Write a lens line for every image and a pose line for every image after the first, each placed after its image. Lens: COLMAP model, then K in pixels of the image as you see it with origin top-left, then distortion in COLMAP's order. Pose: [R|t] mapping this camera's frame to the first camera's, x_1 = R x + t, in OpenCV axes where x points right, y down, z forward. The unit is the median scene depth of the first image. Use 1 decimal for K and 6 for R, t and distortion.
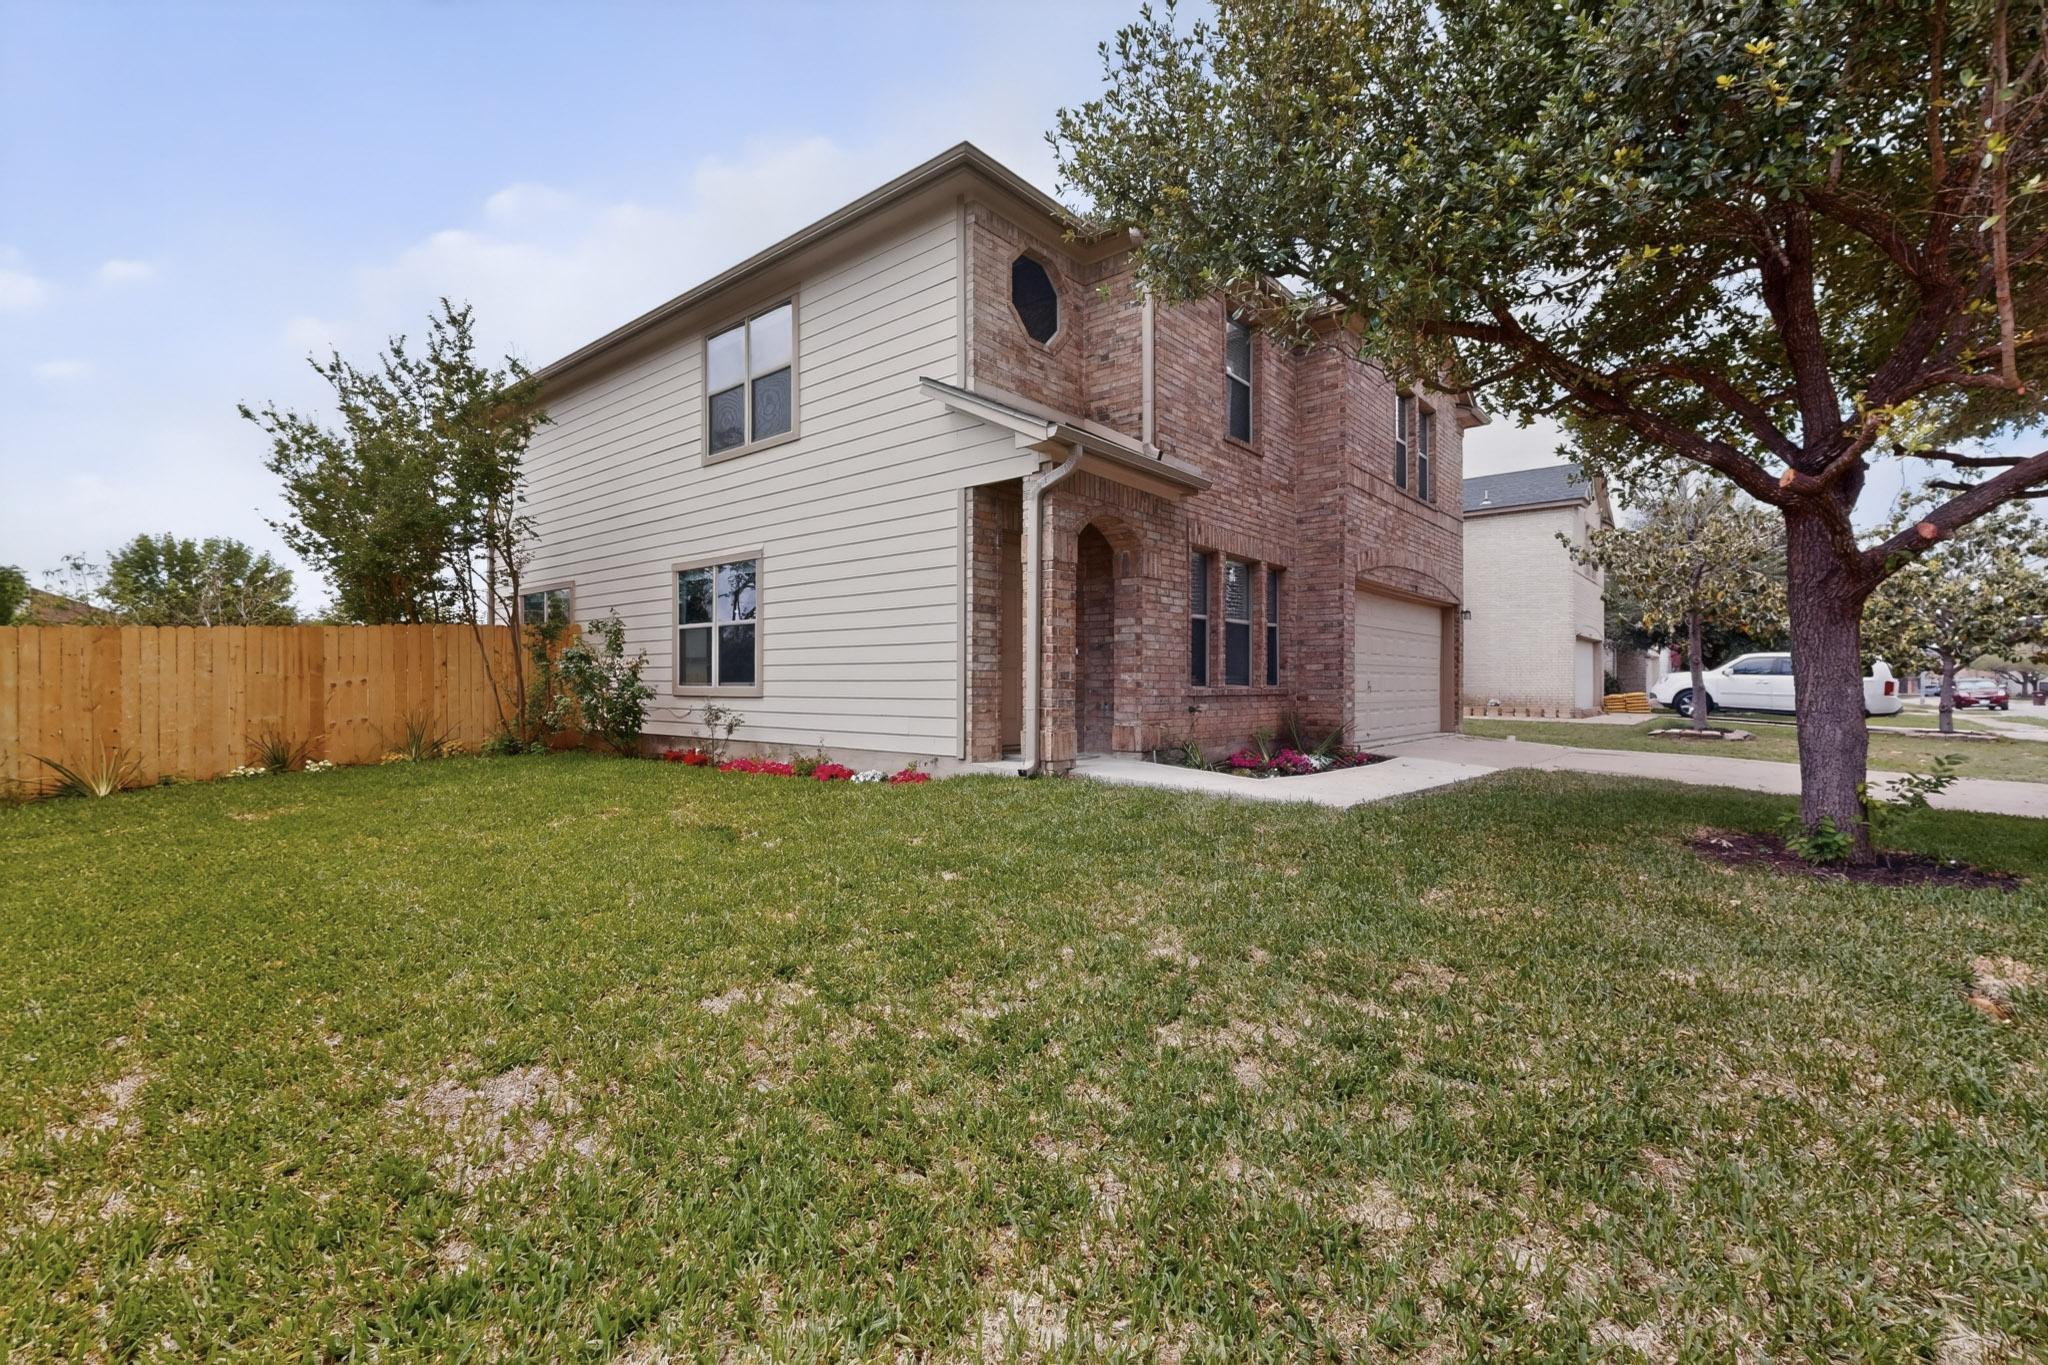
lens RADIAL K [[887.7, 0, 1024.0], [0, 887.7, 682.5], [0, 0, 1]] dist [0.002151, -0.000277]
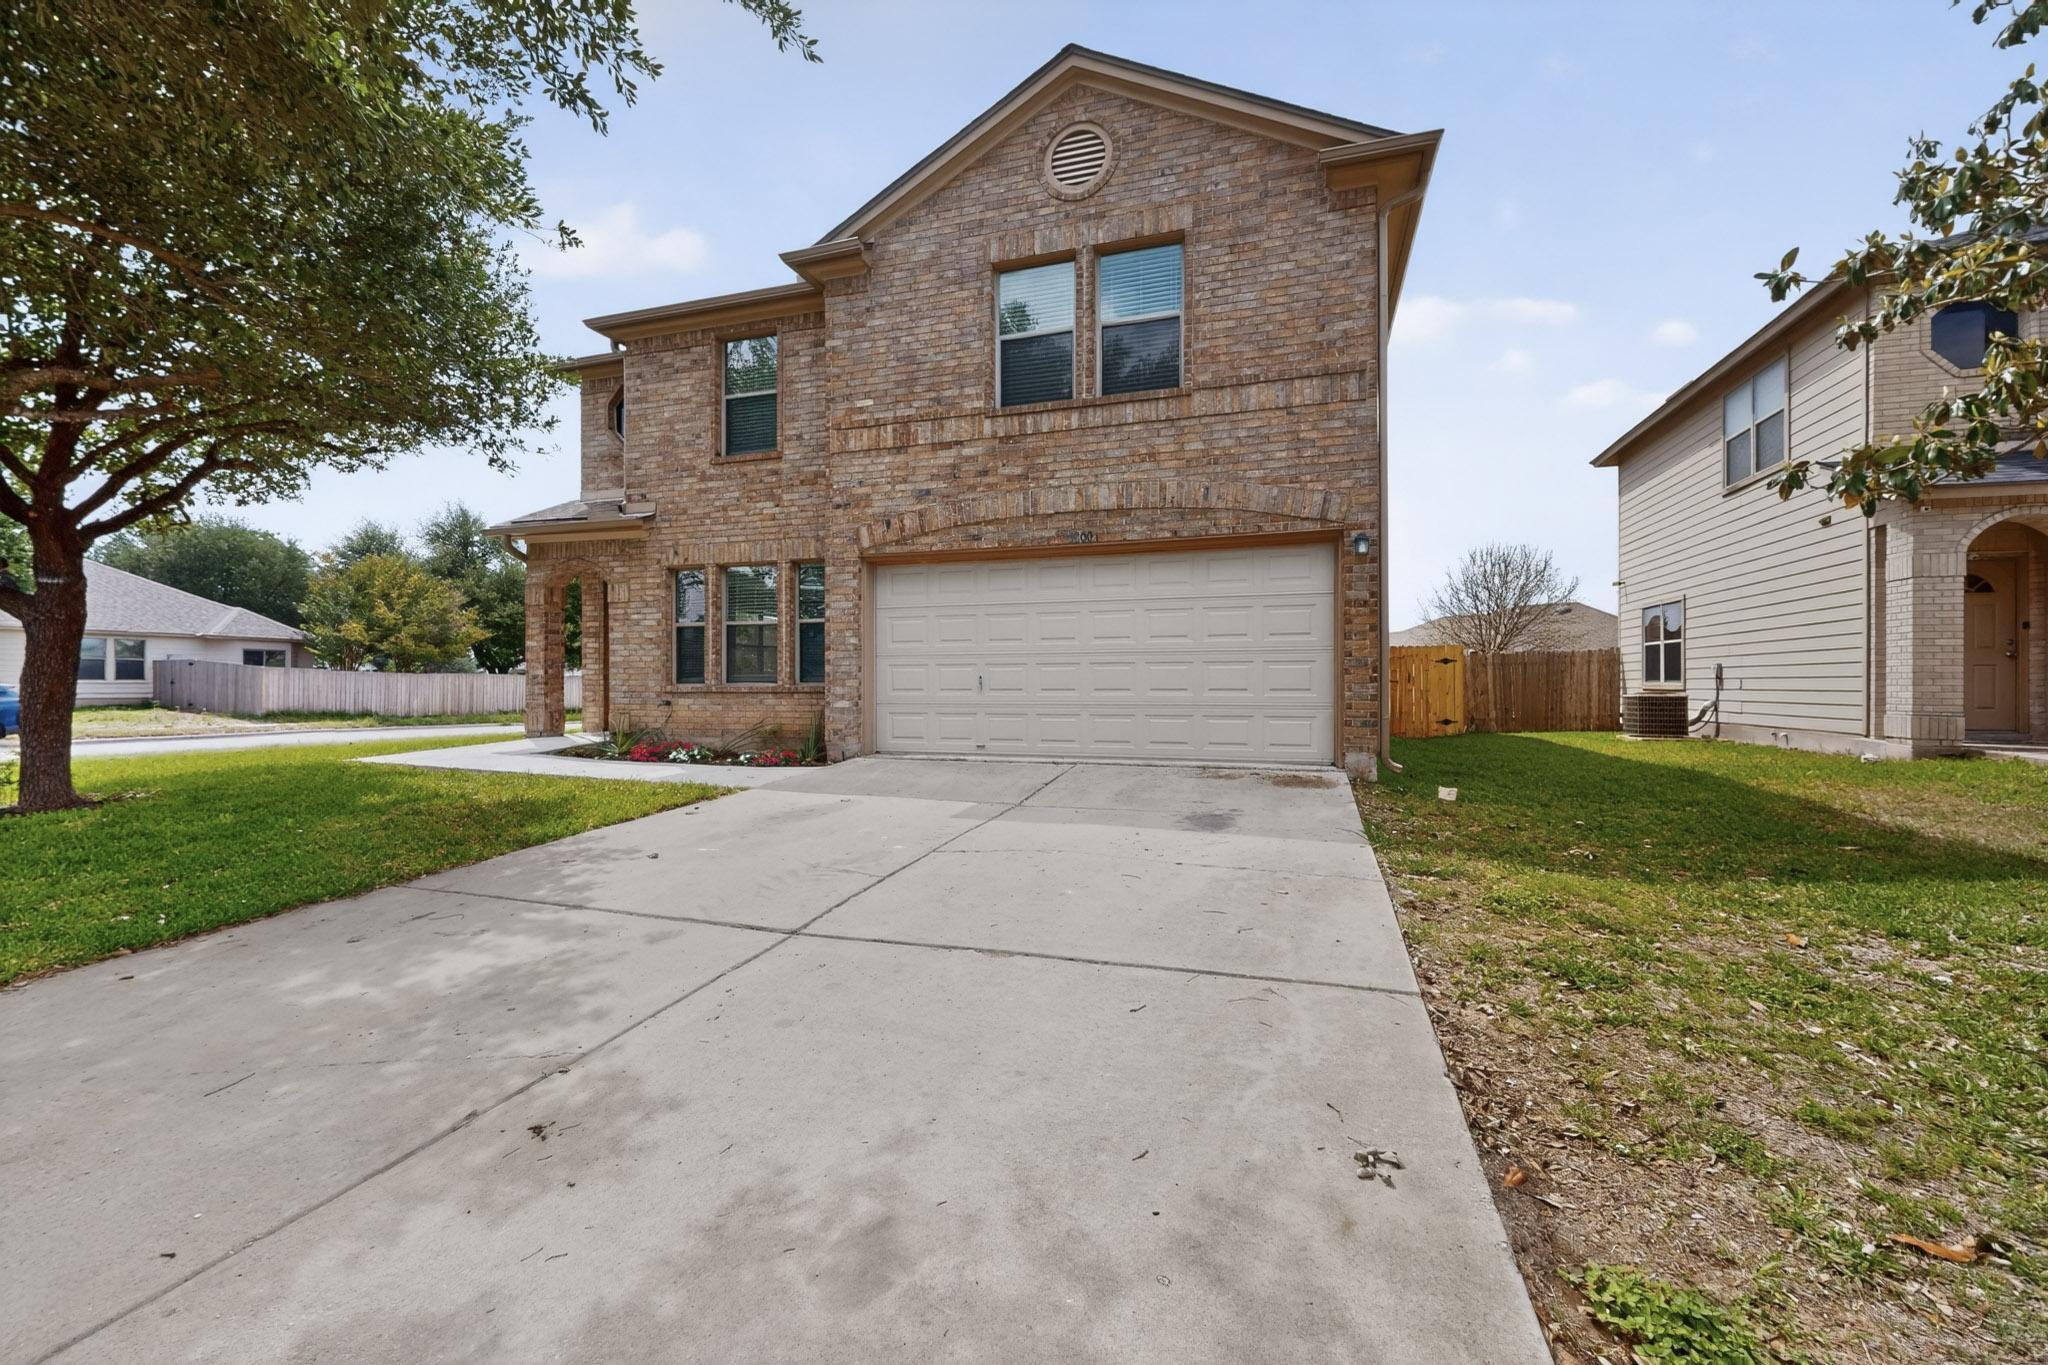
lens RADIAL K [[877.3, 0, 1024.0], [0, 877.3, 682.5], [0, 0, 1]] dist [-0.000045, -0.000588]
pose [[0.357531, -0.008121, -0.933866, 1.449308], [0.001260, 0.999965, -0.008214, 0.012572], [0.933901, 0.001760, 0.357529, 1.005639]]
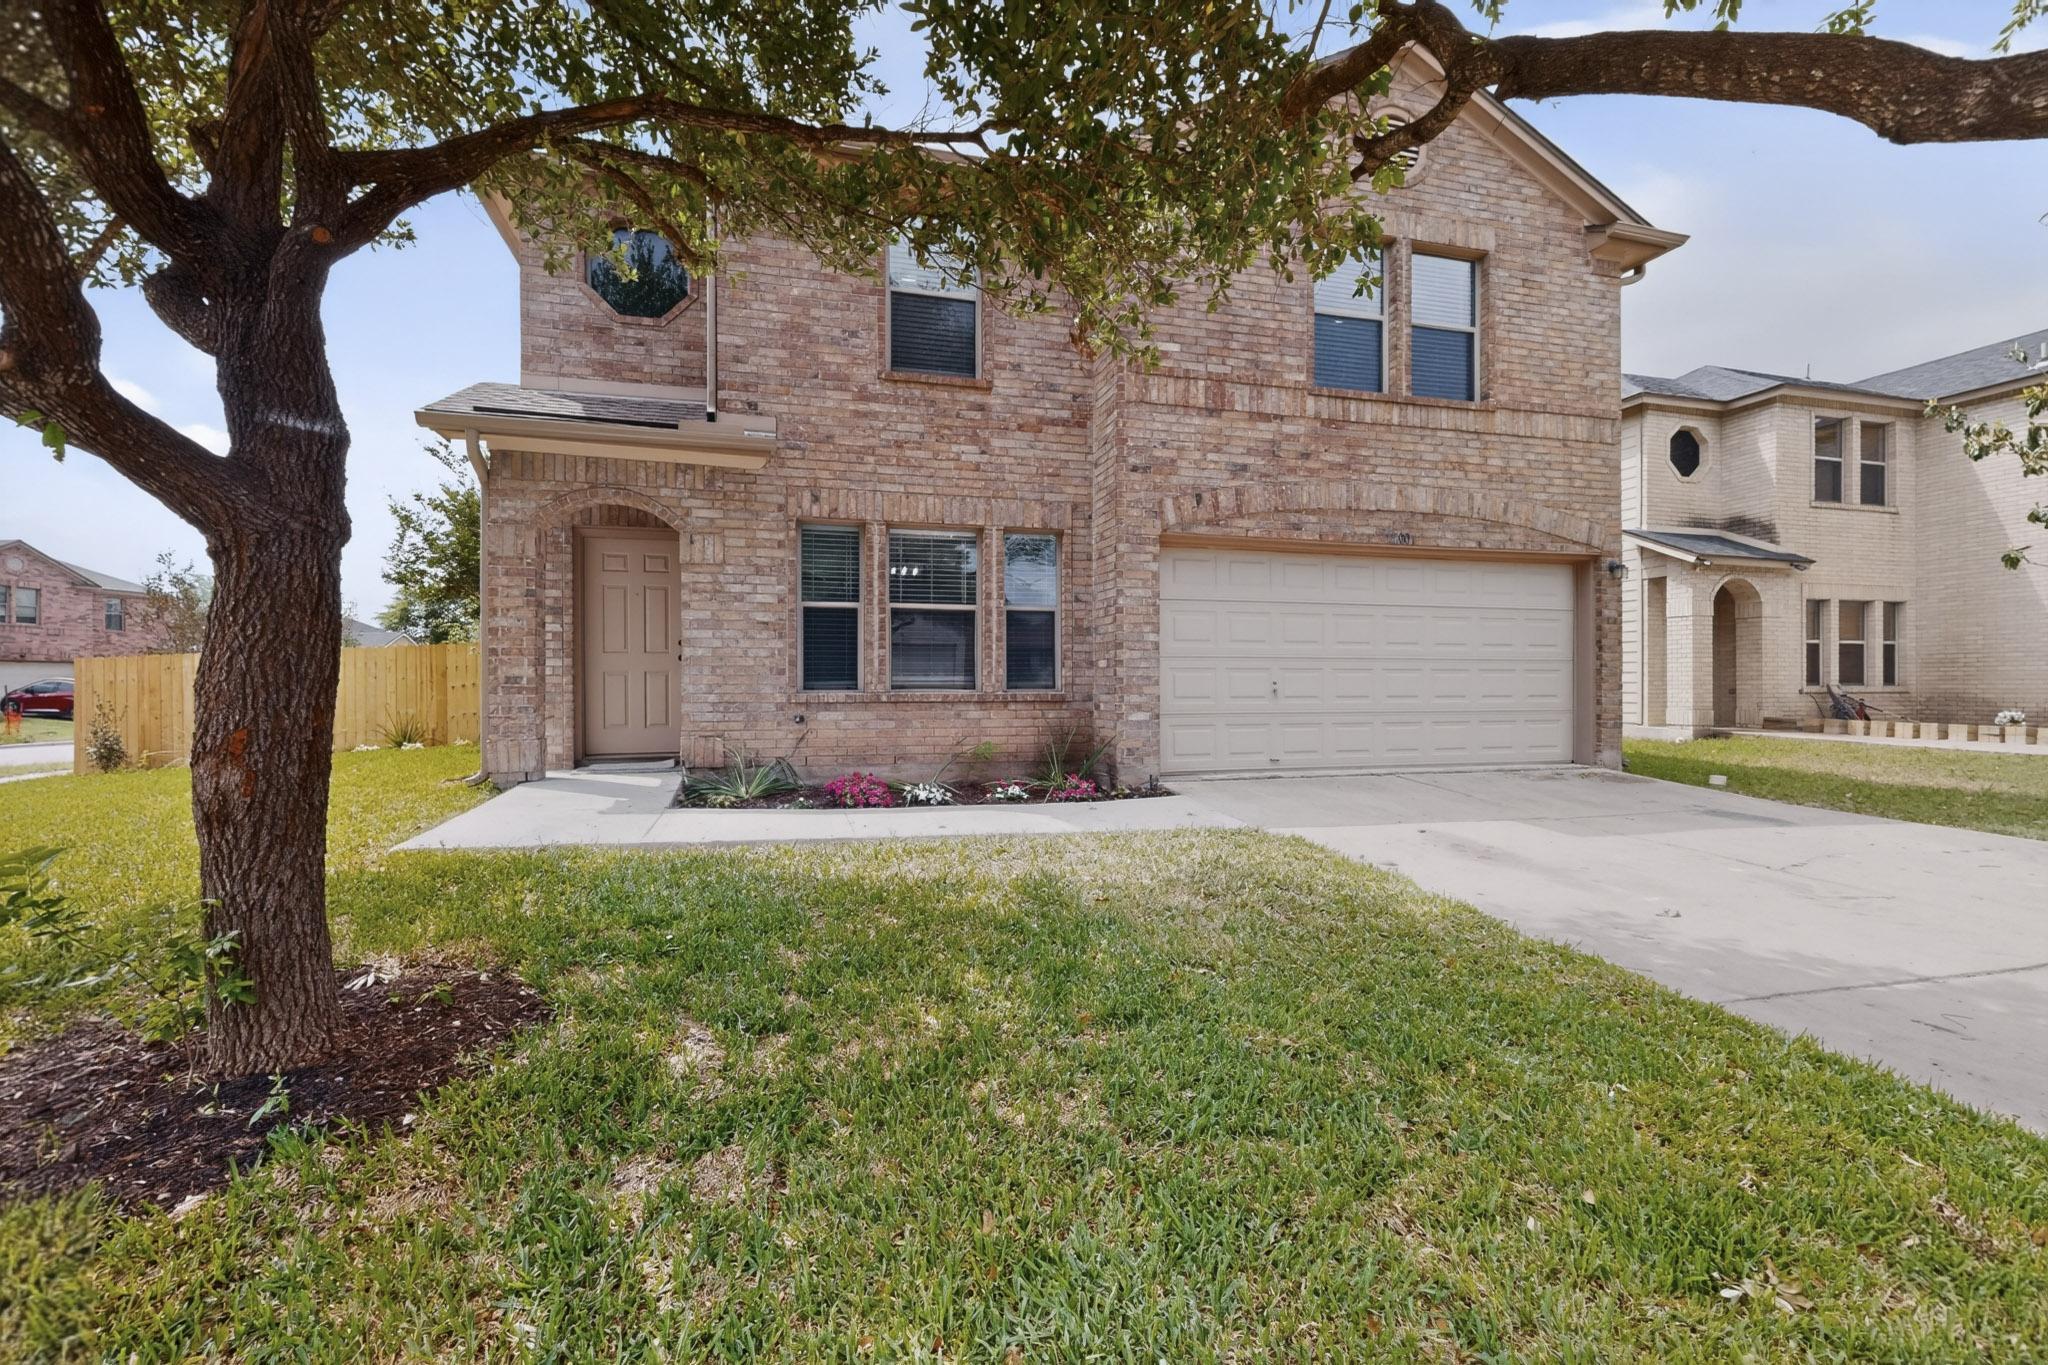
lens RADIAL K [[911.9, 0, 1034.0], [0, 911.9, 683.2], [0, 0, 1]] dist [-0.000419, 0.000179]
pose [[0.828073, -0.005244, -0.560595, 0.820944], [0.003621, 0.999985, -0.004004, 0.001505], [0.560608, 0.001286, 0.828080, 0.418218]]
